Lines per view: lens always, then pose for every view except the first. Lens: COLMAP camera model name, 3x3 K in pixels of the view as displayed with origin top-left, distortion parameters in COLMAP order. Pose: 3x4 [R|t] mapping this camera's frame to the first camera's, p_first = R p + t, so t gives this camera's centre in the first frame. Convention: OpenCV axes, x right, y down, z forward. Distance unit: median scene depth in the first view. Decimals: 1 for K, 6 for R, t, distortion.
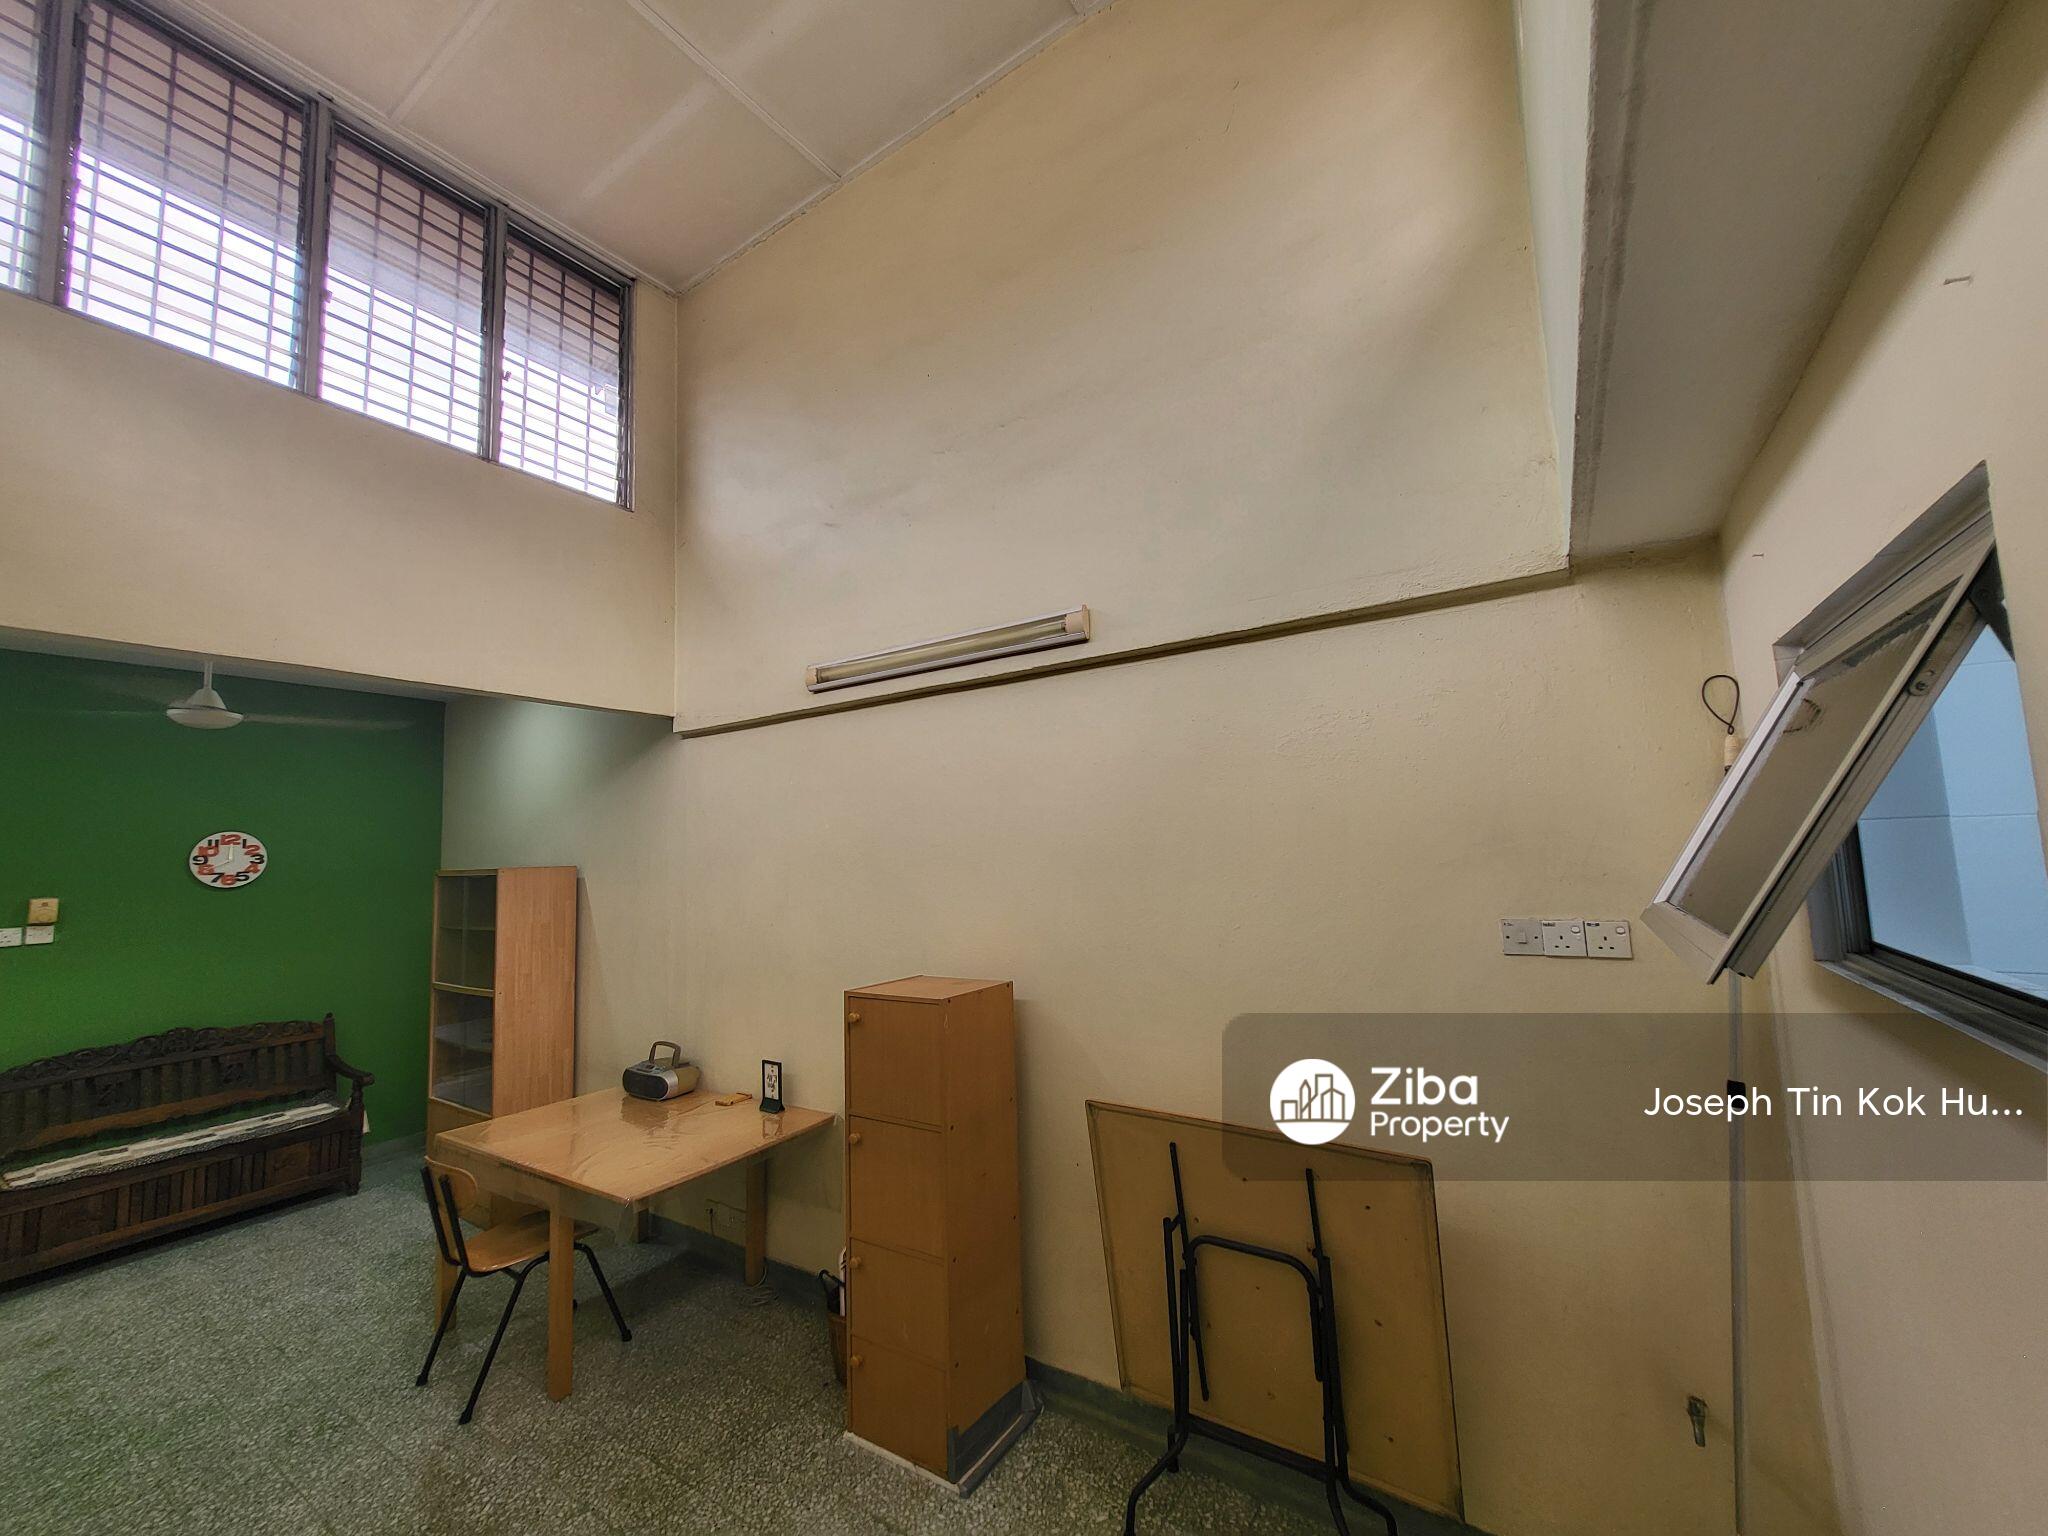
lens RADIAL K [[801.7, 0, 1025.4], [0, 801.7, 777.0], [0, 0, 1]] dist [0.002287, 0.001011]
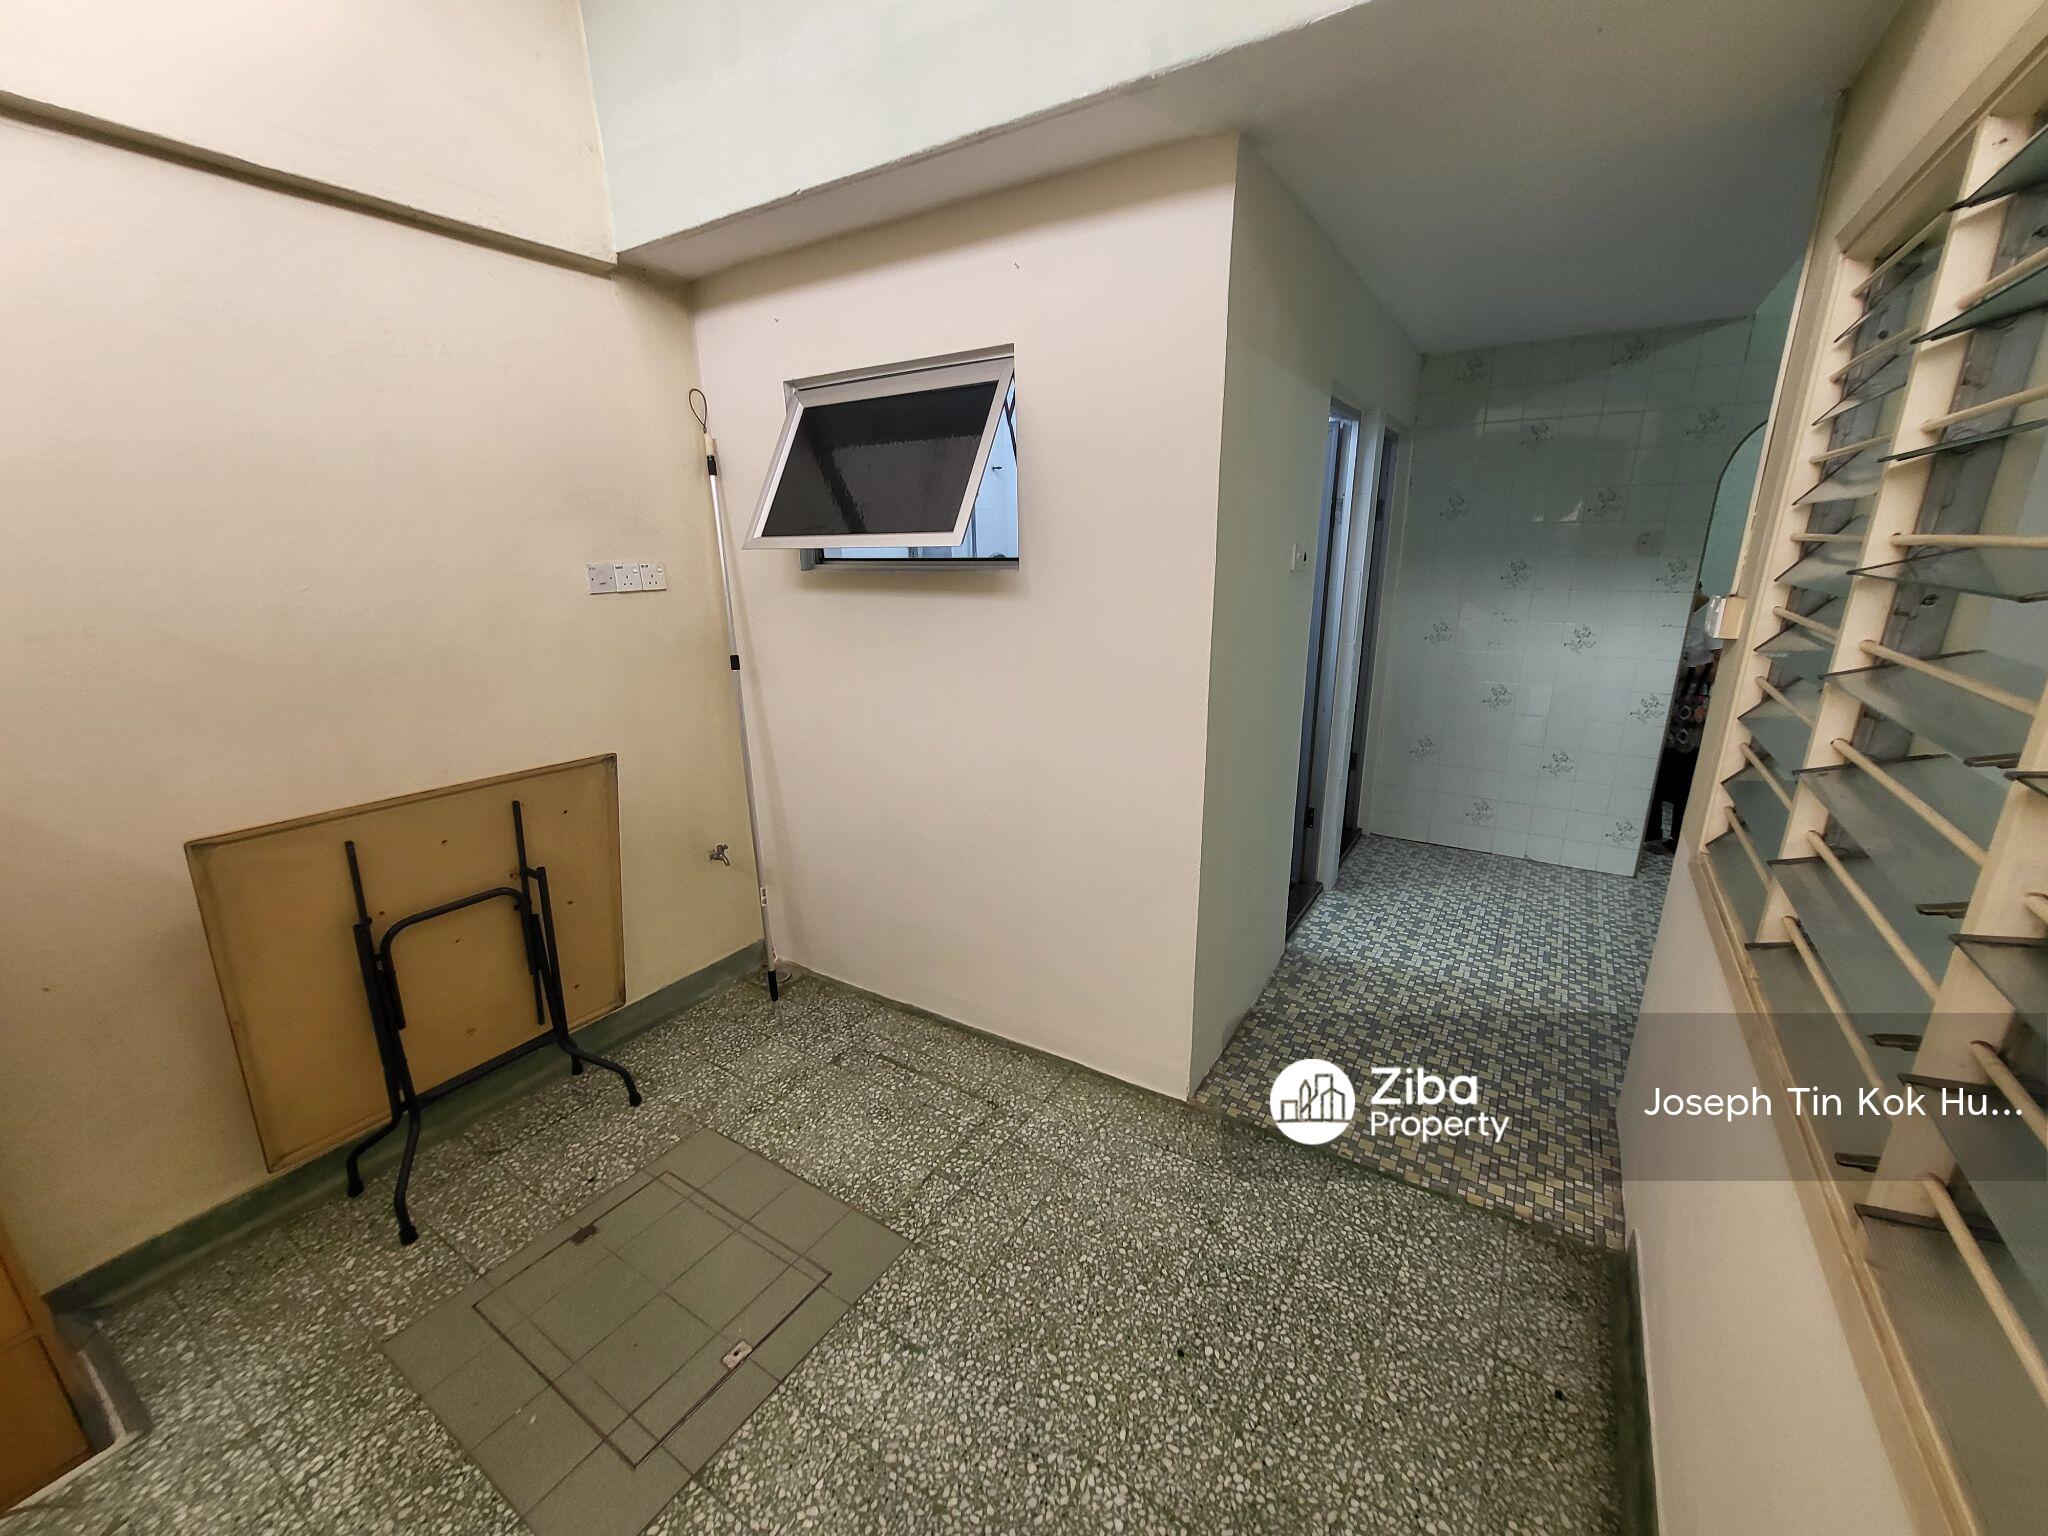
lens RADIAL K [[801.7, 0, 1039.8], [0, 801.7, 783.8], [0, 0, 1]] dist [0.002287, 0.001011]
pose [[-0.015900, -0.252715, 0.967410, -0.337769], [-0.080146, 0.964741, 0.250700, 0.068244], [-0.996656, -0.073548, -0.035593, 0.164956]]
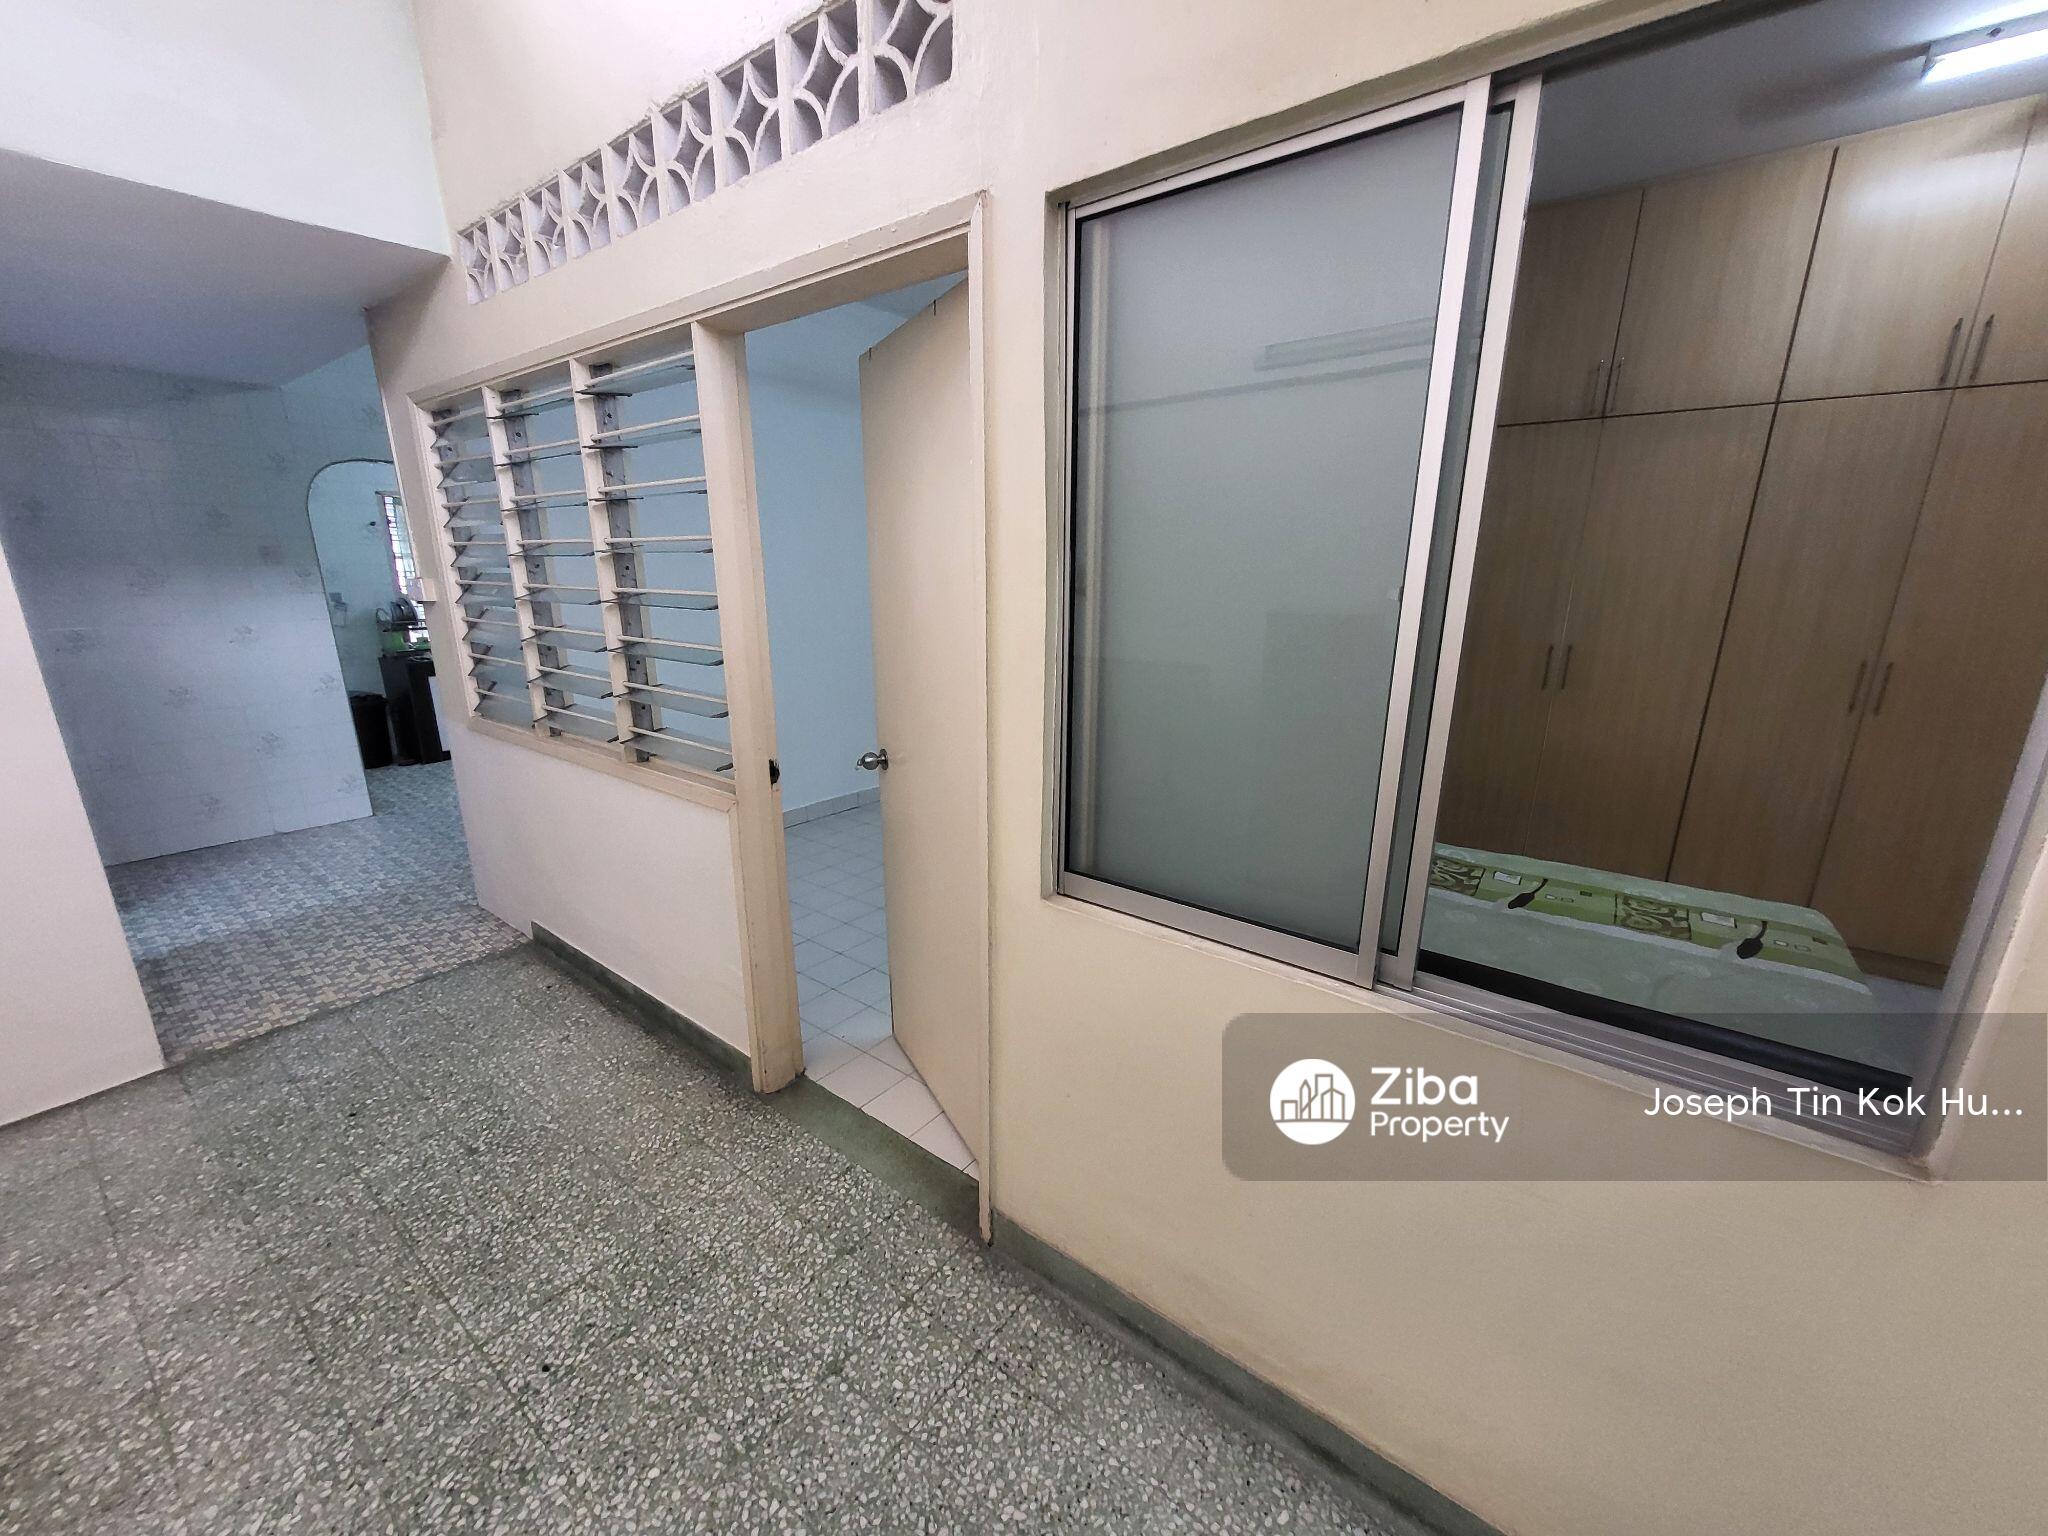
lens RADIAL K [[801.7, 0, 1022.1], [0, 801.7, 786.6], [0, 0, 1]] dist [0.002287, 0.001011]
pose [[-0.996853, 0.011361, 0.078449, -0.532653], [0.024643, 0.985053, 0.170478, 0.129943], [-0.075339, 0.171875, -0.982234, 0.534627]]
